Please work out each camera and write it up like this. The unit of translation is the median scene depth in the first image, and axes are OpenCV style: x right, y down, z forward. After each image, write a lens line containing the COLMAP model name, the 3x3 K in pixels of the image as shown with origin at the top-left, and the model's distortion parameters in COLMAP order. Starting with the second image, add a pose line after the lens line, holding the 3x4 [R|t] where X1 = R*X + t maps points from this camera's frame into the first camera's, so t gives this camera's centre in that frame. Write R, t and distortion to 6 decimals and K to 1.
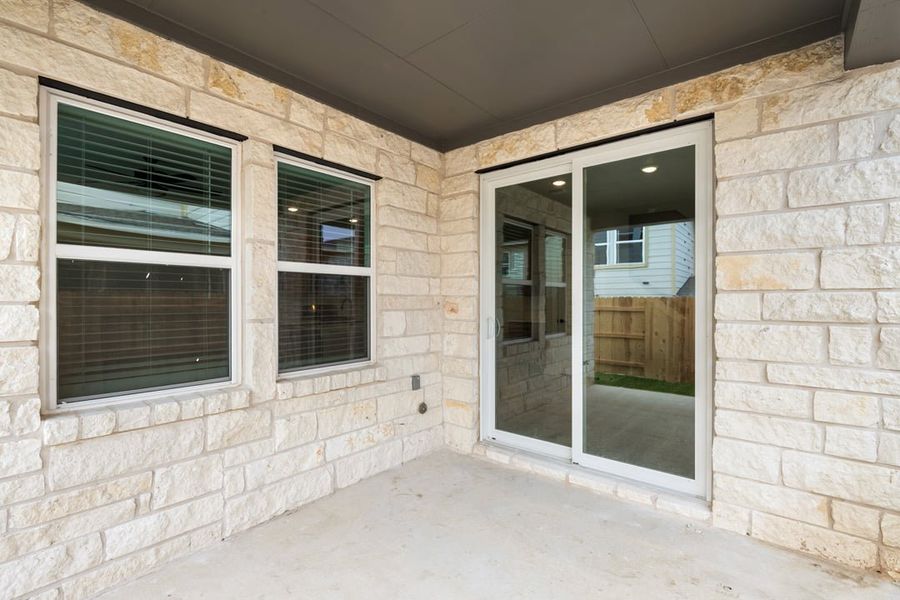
lens RADIAL K [[409.4, 0, 451.1], [0, 409.4, 300.7], [0, 0, 1]] dist [0.000897, -0.004926]
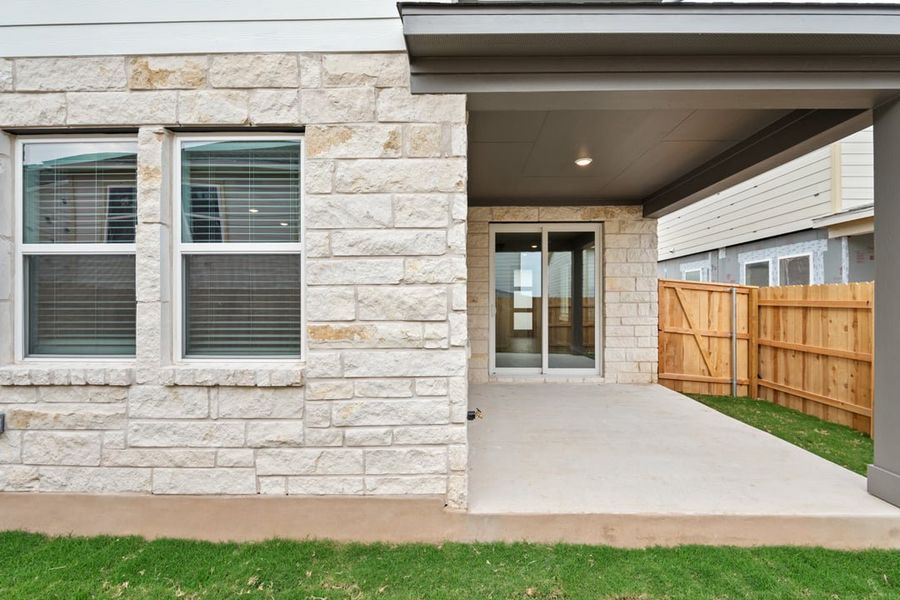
lens RADIAL K [[409.4, 0, 455.3], [0, 409.4, 298.9], [0, 0, 1]] dist [0.000897, -0.004926]
pose [[0.788751, -0.000301, 0.614713, -1.652003], [0.000384, 1.000000, -0.000004, 0.023321], [-0.614713, 0.000240, 0.788751, -0.439715]]
